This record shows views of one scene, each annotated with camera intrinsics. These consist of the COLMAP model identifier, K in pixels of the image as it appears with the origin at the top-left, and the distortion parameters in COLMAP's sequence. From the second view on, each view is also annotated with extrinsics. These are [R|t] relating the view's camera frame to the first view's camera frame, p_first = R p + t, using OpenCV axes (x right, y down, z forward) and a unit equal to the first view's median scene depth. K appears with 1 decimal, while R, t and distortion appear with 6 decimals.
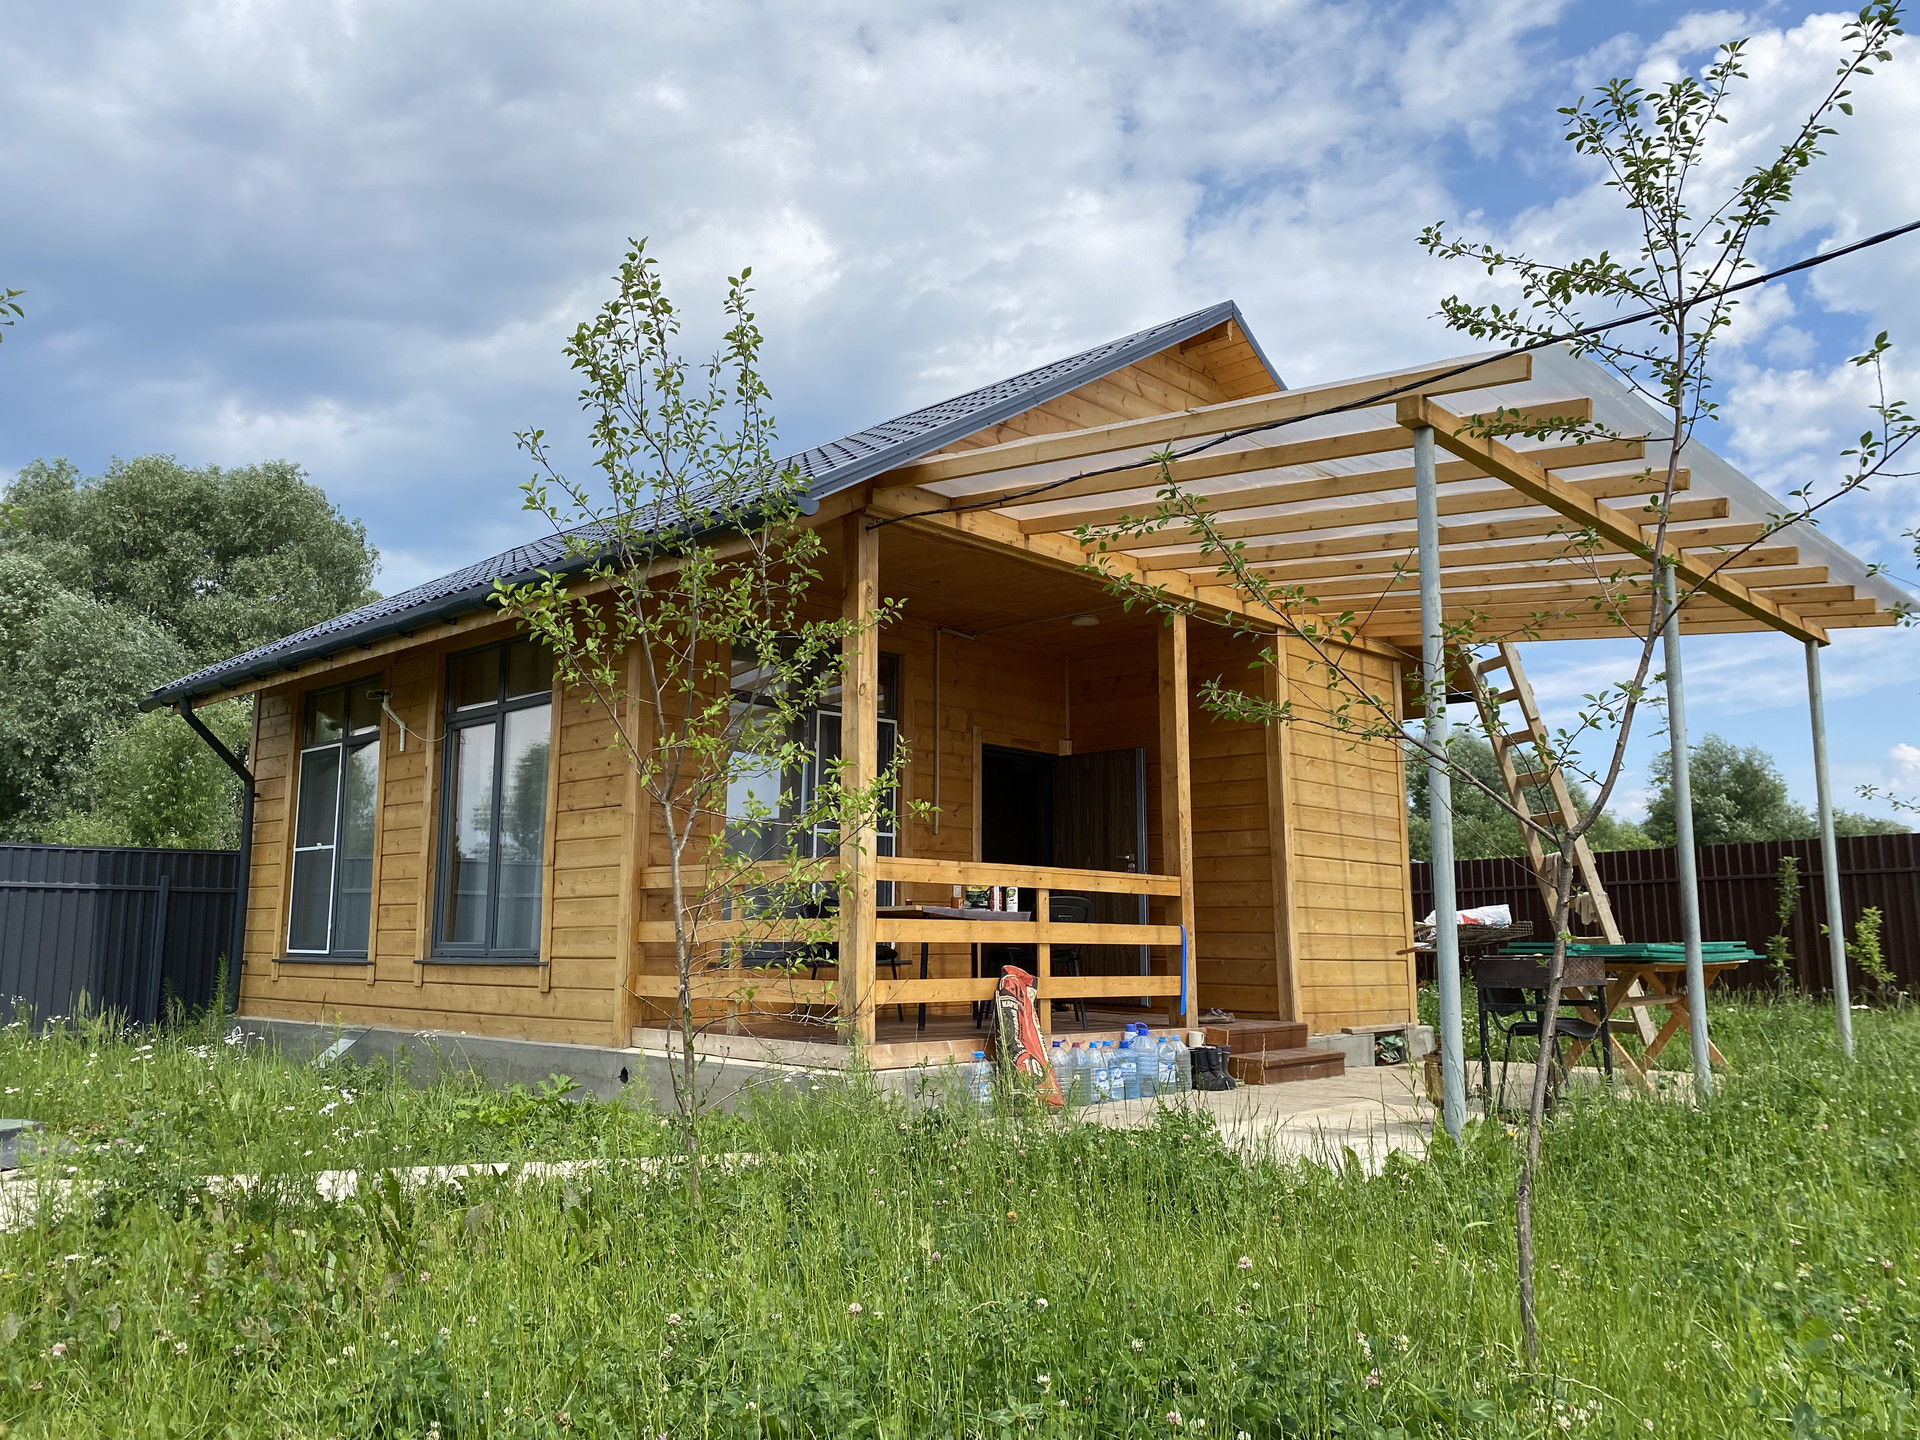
lens RADIAL K [[1437.1, 0, 960.0], [0, 1437.1, 720.0], [0, 0, 1]] dist [0.005154, -0.000242]
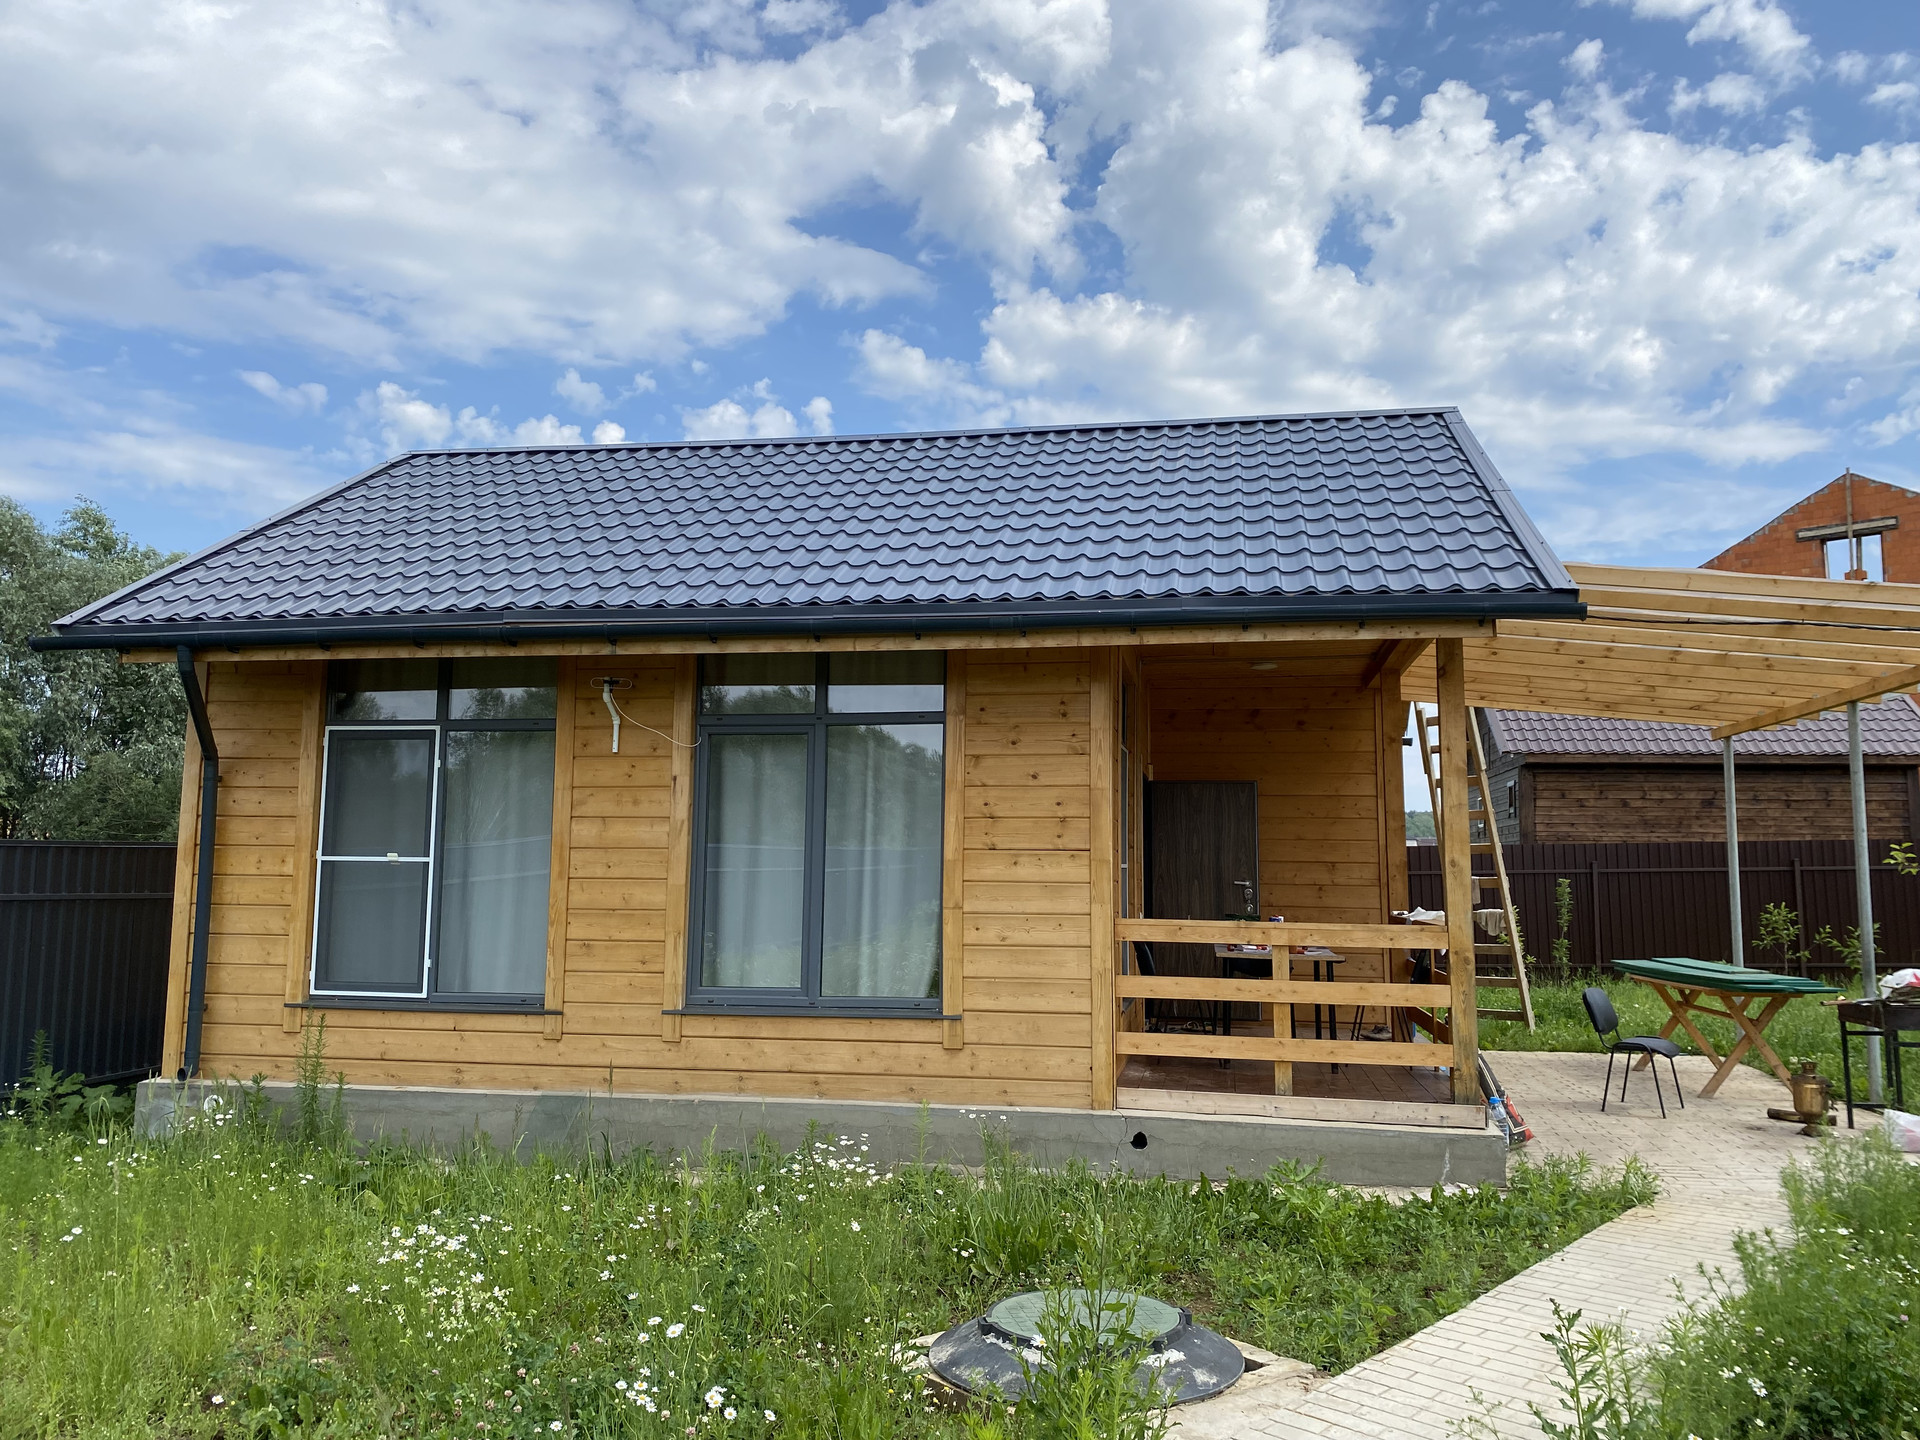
lens RADIAL K [[1437.1, 0, 960.0], [0, 1437.1, 720.0], [0, 0, 1]] dist [0.005154, -0.000242]
pose [[0.827597, 0.065730, 0.557461, -0.797910], [-0.092317, 0.995535, 0.019669, -0.035032], [-0.553679, -0.067741, 0.829970, 0.260026]]
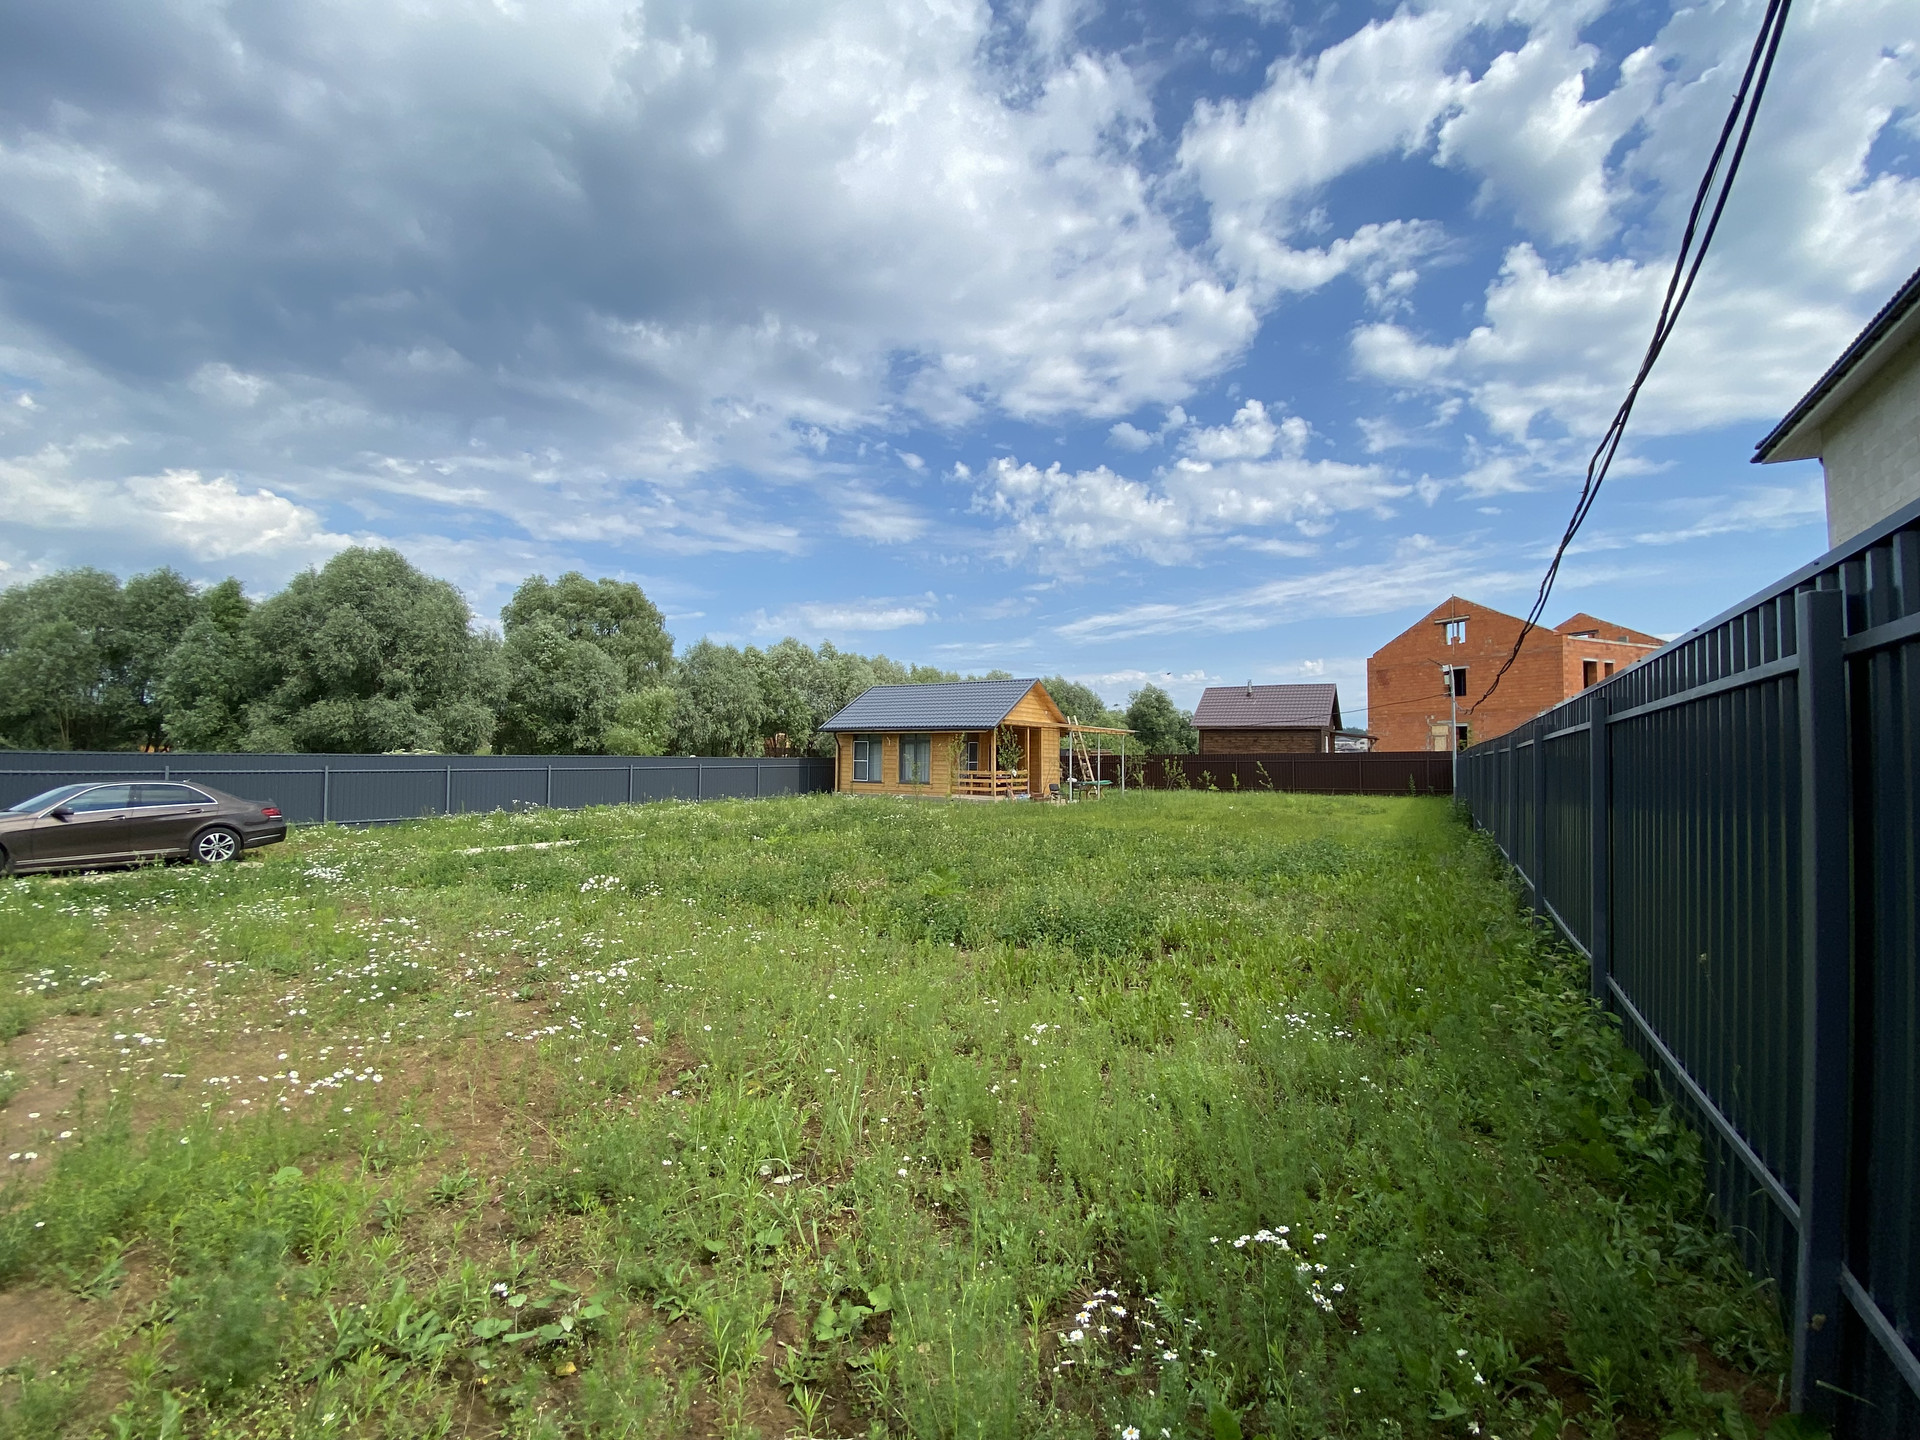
lens RADIAL K [[781.0, 0, 956.8], [0, 781.0, 720.0], [0, 0, 1]] dist [0.018323, -0.021456]
pose [[0.976672, 0.018385, 0.213947, -0.914807], [-0.040961, 0.993984, 0.101573, -0.462027], [-0.210793, -0.107967, 0.971550, -2.316602]]
